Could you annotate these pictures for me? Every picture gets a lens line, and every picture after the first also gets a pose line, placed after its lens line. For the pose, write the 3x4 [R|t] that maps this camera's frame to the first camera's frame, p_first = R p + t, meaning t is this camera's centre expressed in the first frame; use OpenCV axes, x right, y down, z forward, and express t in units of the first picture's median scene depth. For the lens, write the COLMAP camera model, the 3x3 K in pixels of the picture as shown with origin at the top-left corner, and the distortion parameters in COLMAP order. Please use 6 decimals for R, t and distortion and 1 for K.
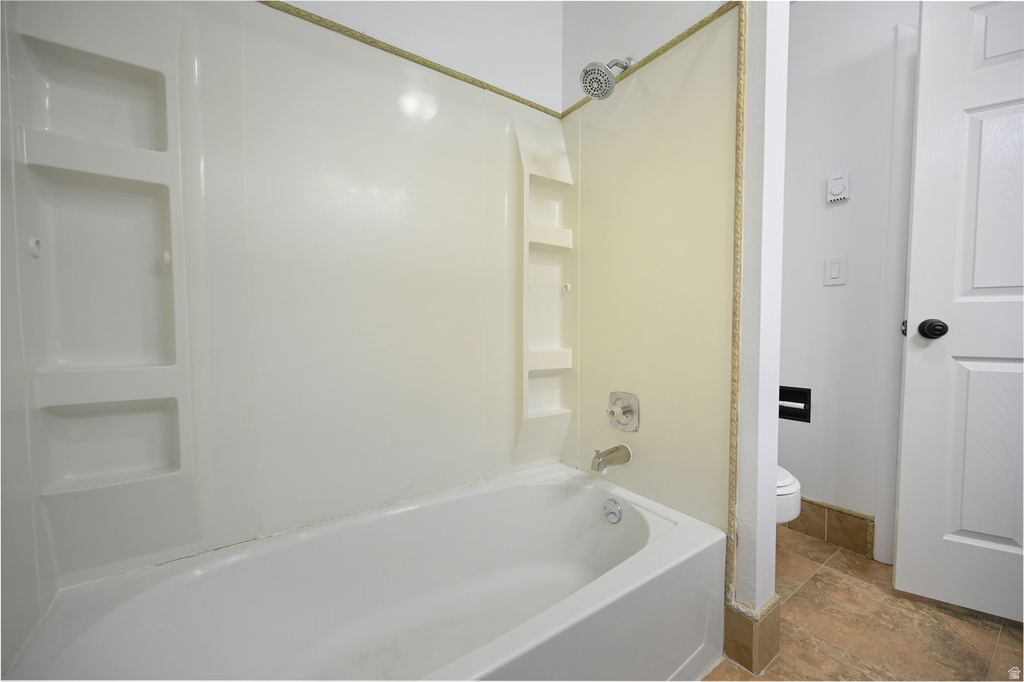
lens RADIAL K [[402.6, 0, 513.4], [0, 402.6, 342.9], [0, 0, 1]] dist [-0.000147, 0.000297]
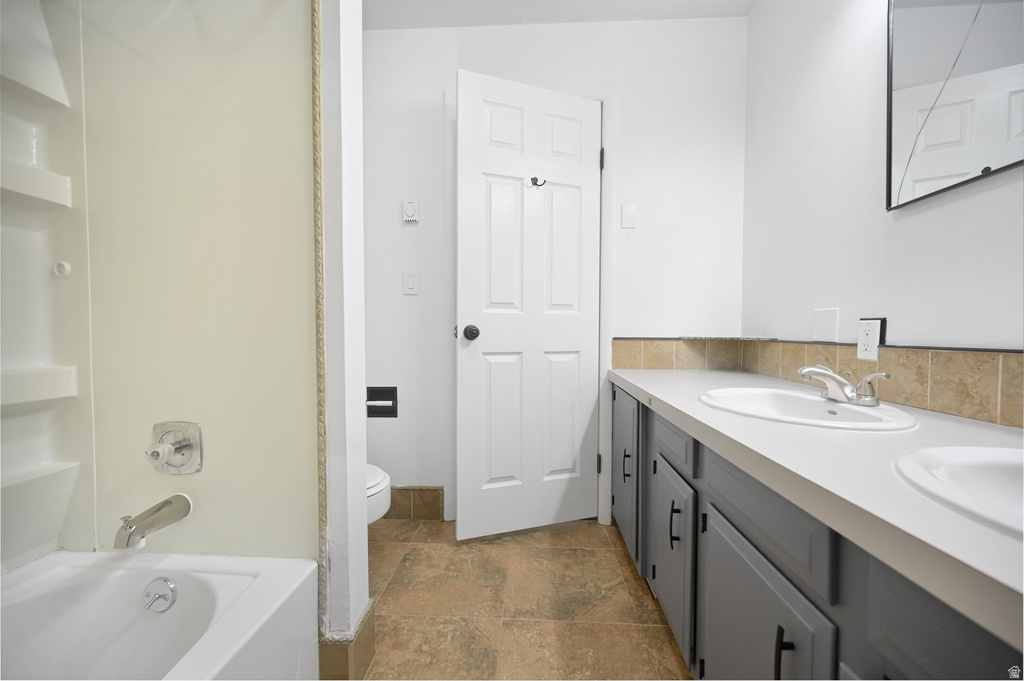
lens RADIAL K [[402.6, 0, 513.4], [0, 402.6, 342.4], [0, 0, 1]] dist [-0.000147, 0.000297]
pose [[0.615801, -0.022573, 0.787578, 0.085860], [0.031332, 0.999500, 0.004149, -0.003554], [-0.787279, 0.022122, 0.616201, 0.079693]]
